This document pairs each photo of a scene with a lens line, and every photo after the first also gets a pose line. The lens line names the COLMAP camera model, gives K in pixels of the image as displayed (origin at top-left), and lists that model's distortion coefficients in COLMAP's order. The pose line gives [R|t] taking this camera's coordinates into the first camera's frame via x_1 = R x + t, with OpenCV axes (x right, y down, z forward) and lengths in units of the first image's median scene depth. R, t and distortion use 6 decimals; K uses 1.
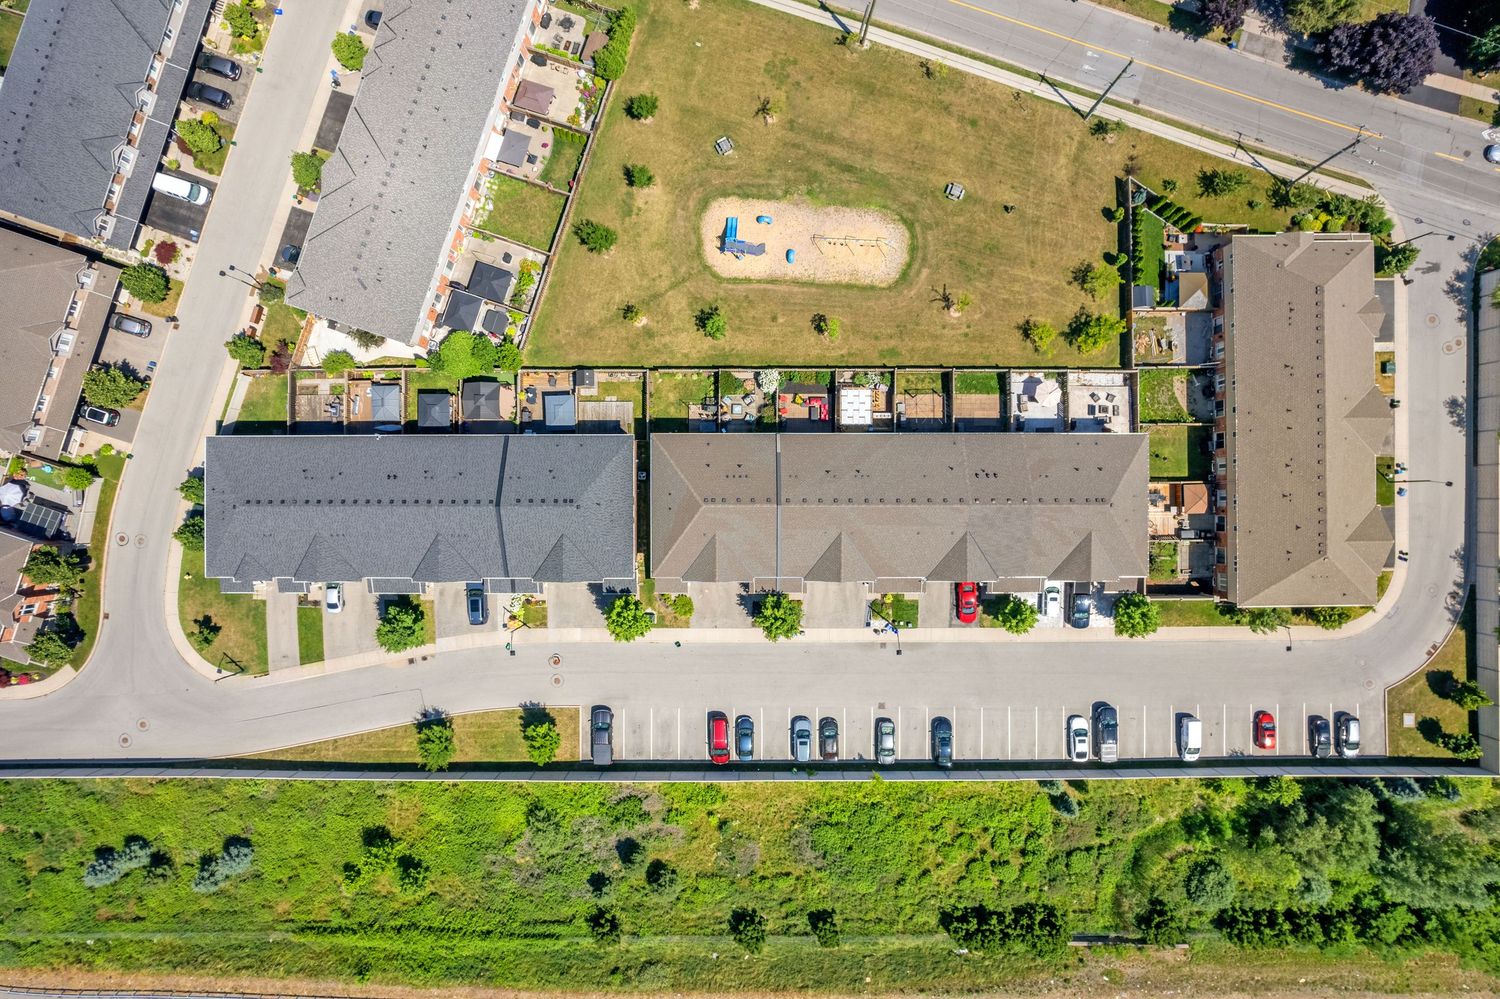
lens RADIAL K [[962.7, 0, 755.9], [0, 962.7, 501.3], [0, 0, 1]] dist [-0.077069, 0.073438]
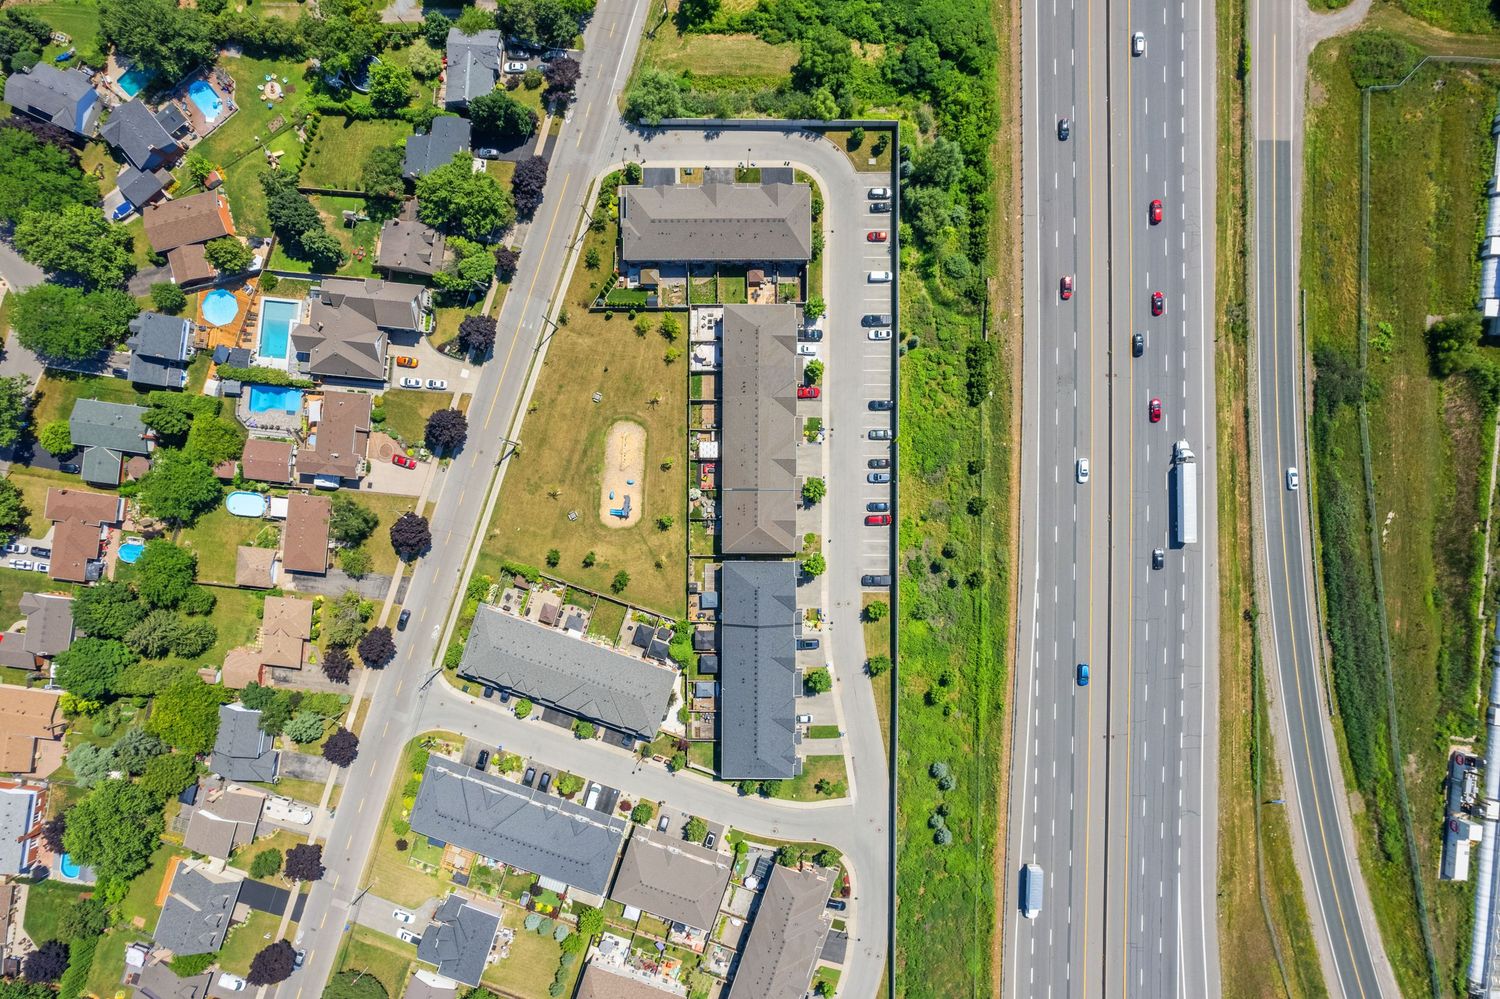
lens RADIAL K [[962.7, 0, 755.9], [0, 962.7, 501.3], [0, 0, 1]] dist [-0.077069, 0.073438]
pose [[0.005362, -0.999981, 0.002981, -0.007126], [0.999986, 0.005363, 0.000226, -0.001403], [-0.000242, 0.002979, 0.999996, -0.952702]]
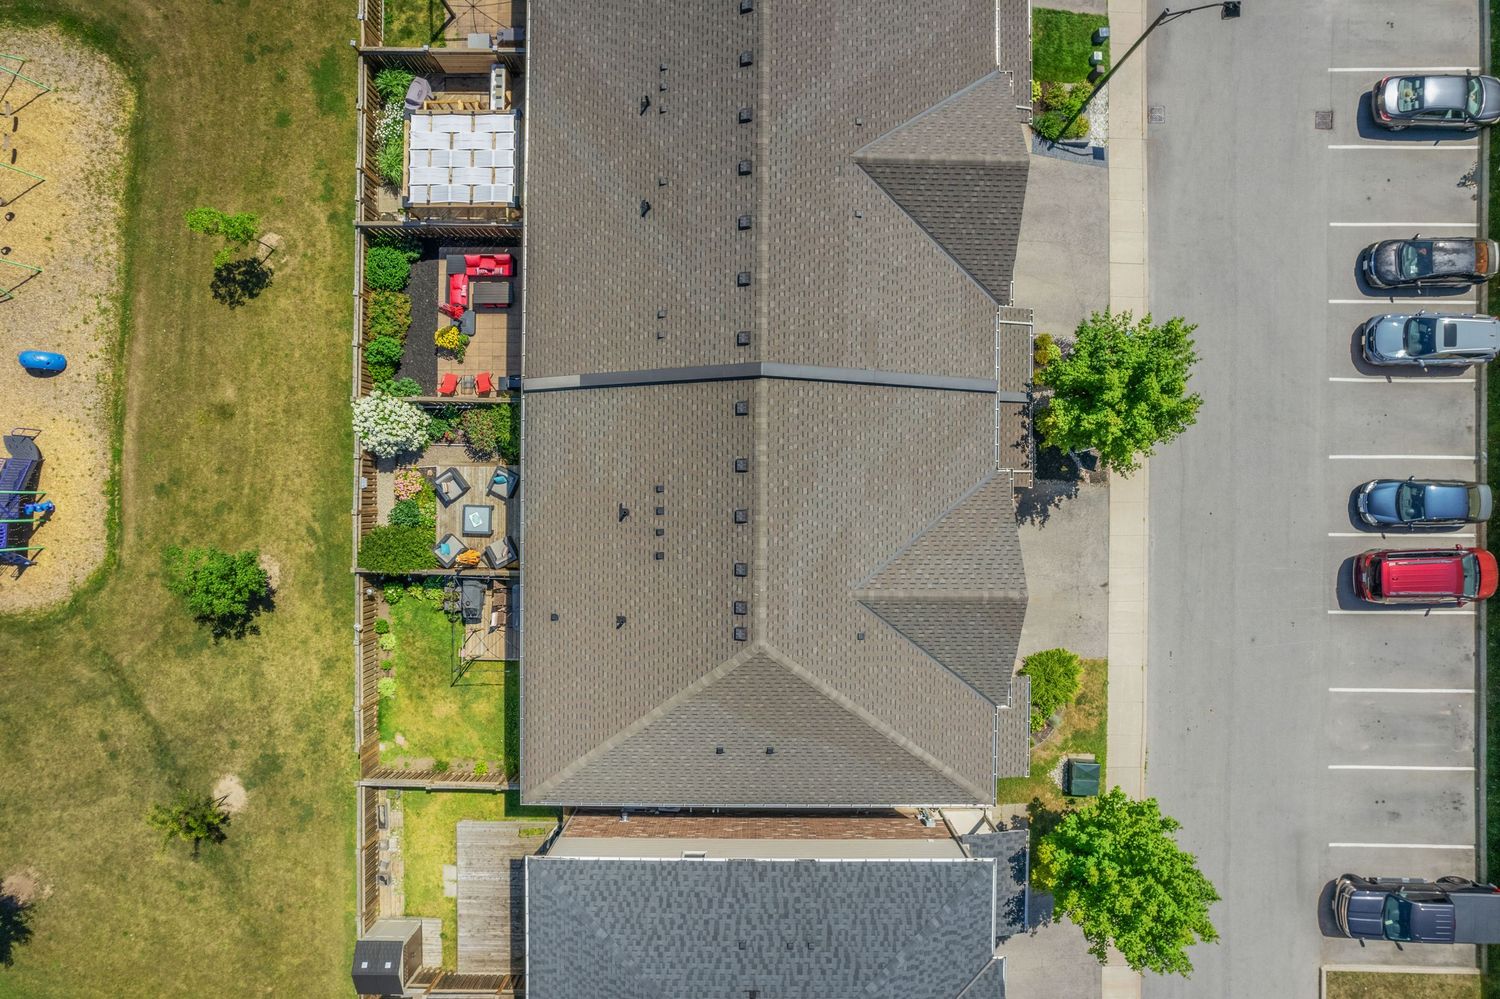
lens RADIAL K [[962.7, 0, 755.9], [0, 962.7, 501.3], [0, 0, 1]] dist [-0.077069, 0.073438]
pose [[0.007190, -0.999973, 0.001795, -0.012615], [0.999965, 0.007197, 0.004150, 0.001666], [-0.004163, 0.001766, 0.999990, 0.655742]]
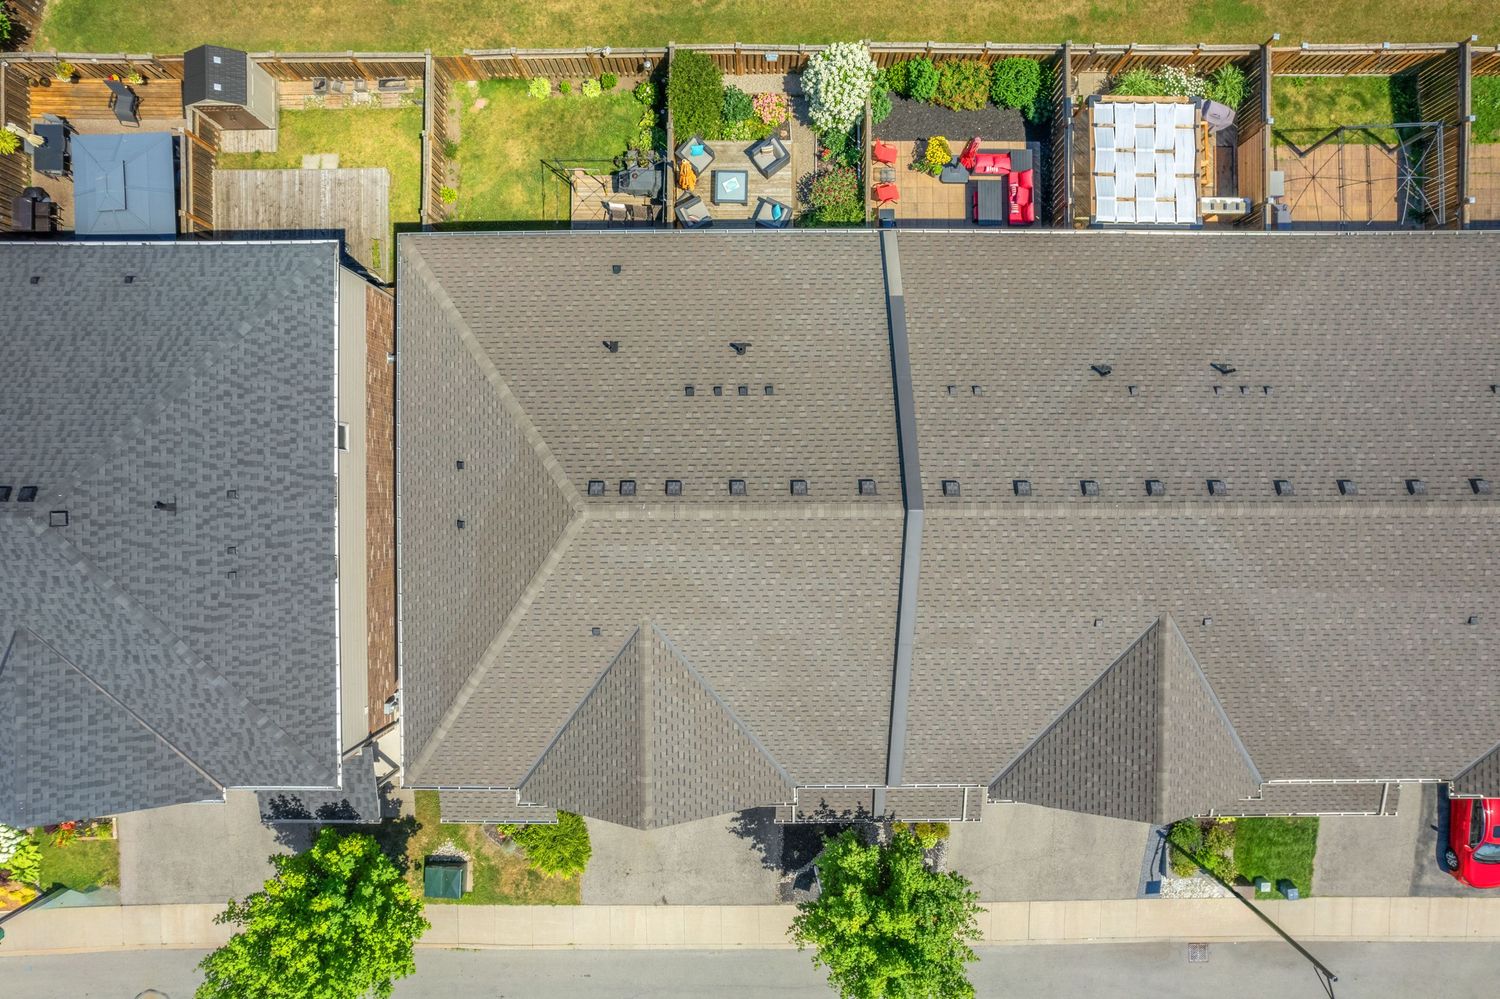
lens RADIAL K [[962.7, 0, 755.9], [0, 962.7, 501.3], [0, 0, 1]] dist [-0.077069, 0.073438]
pose [[0.999985, -0.003517, 0.004102, -0.013055], [0.003506, 0.999990, 0.002807, 0.001324], [-0.004112, -0.002793, 0.999988, 0.697721]]
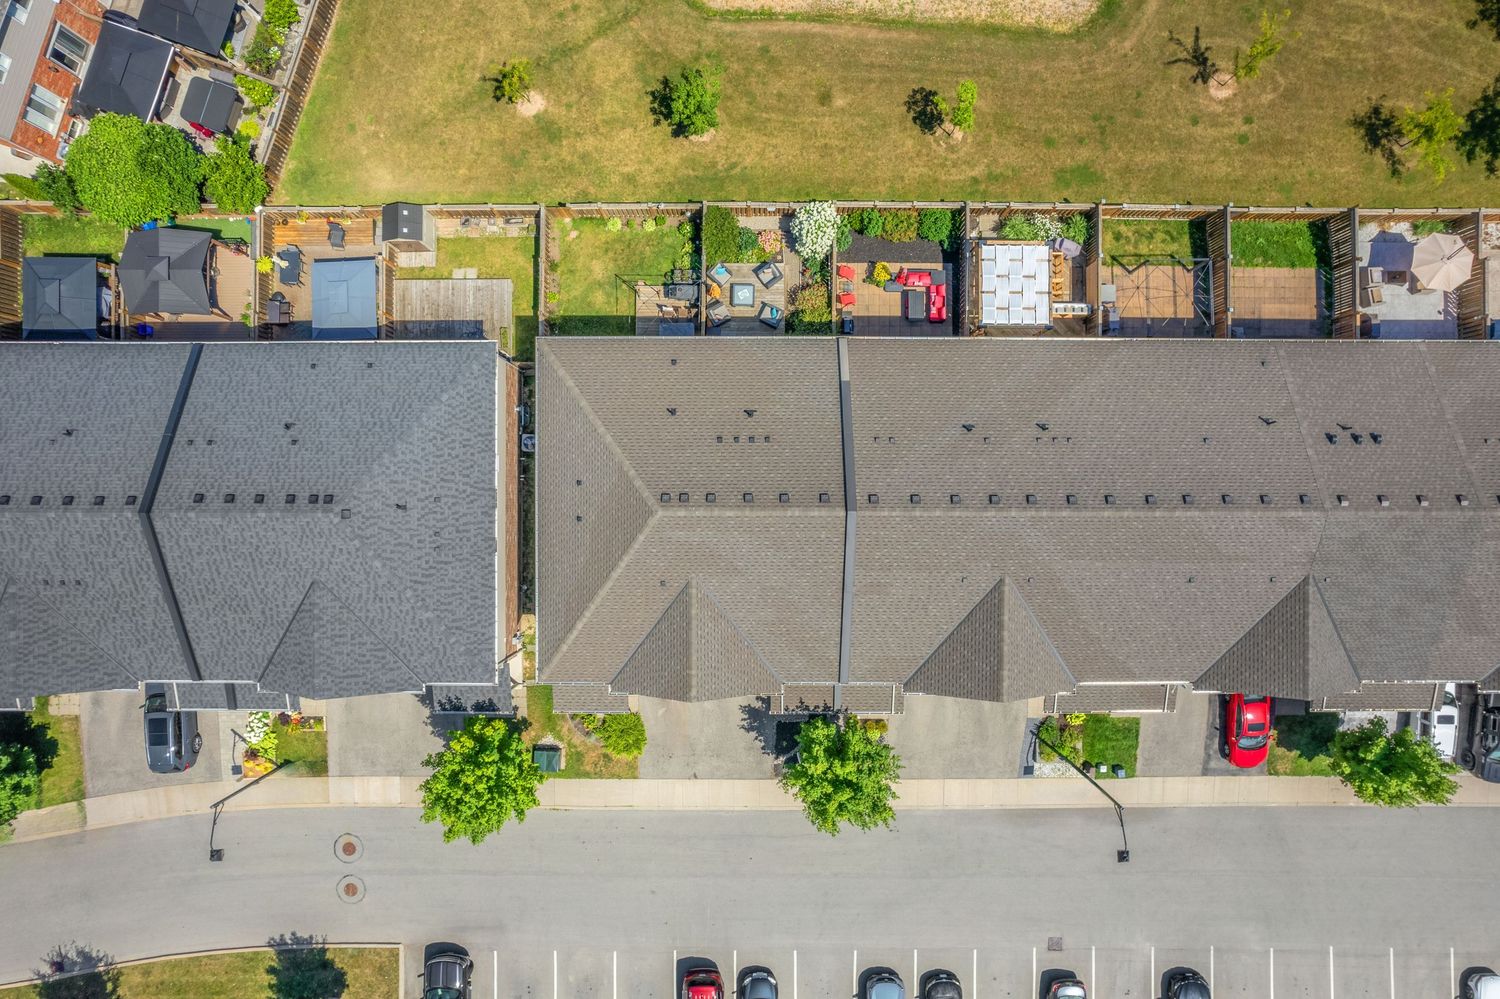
lens RADIAL K [[962.7, 0, 755.9], [0, 962.7, 501.3], [0, 0, 1]] dist [-0.077069, 0.073438]
pose [[0.999997, 0.001958, 0.001531, -0.013924], [-0.001961, 0.999997, 0.001618, -0.000398], [-0.001527, -0.001621, 0.999998, 0.549754]]
